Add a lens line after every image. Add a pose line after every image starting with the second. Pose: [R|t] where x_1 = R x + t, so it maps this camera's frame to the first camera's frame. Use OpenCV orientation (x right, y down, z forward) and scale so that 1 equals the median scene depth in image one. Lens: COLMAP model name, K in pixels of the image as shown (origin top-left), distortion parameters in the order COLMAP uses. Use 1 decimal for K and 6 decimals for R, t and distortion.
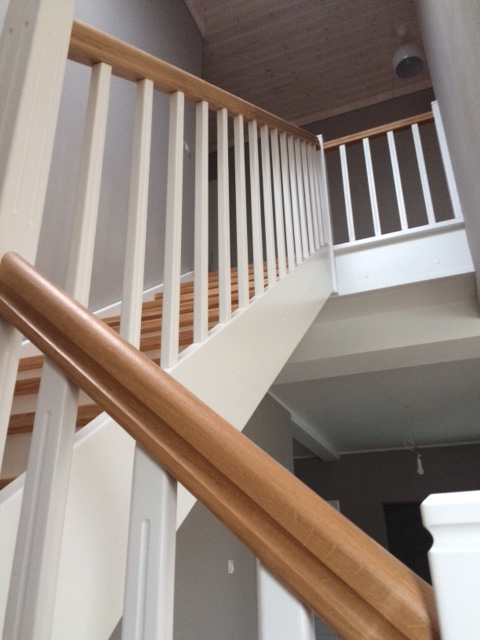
lens RADIAL K [[545.3, 0, 240.0], [0, 545.3, 320.0], [0, 0, 1]] dist [0.074722, -0.111772]
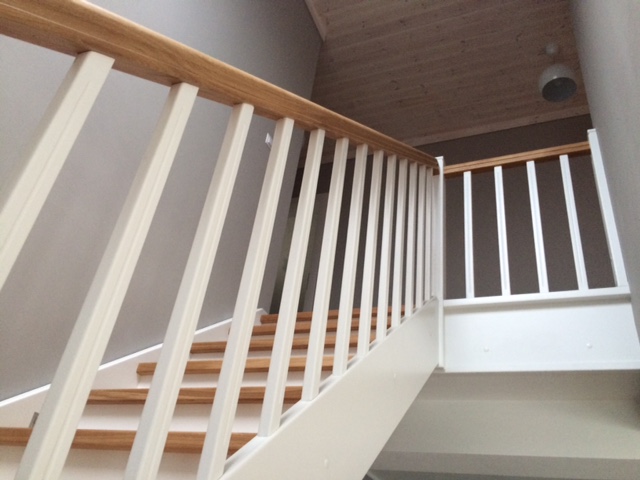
lens RADIAL K [[545.3, 0, 320.0], [0, 545.3, 240.0], [0, 0, 1]] dist [0.074722, -0.111772]
pose [[0.990011, 0.105158, -0.093919, 0.061861], [-0.118177, 0.982206, -0.145964, -0.083312], [0.076898, 0.155605, 0.984822, 0.226525]]
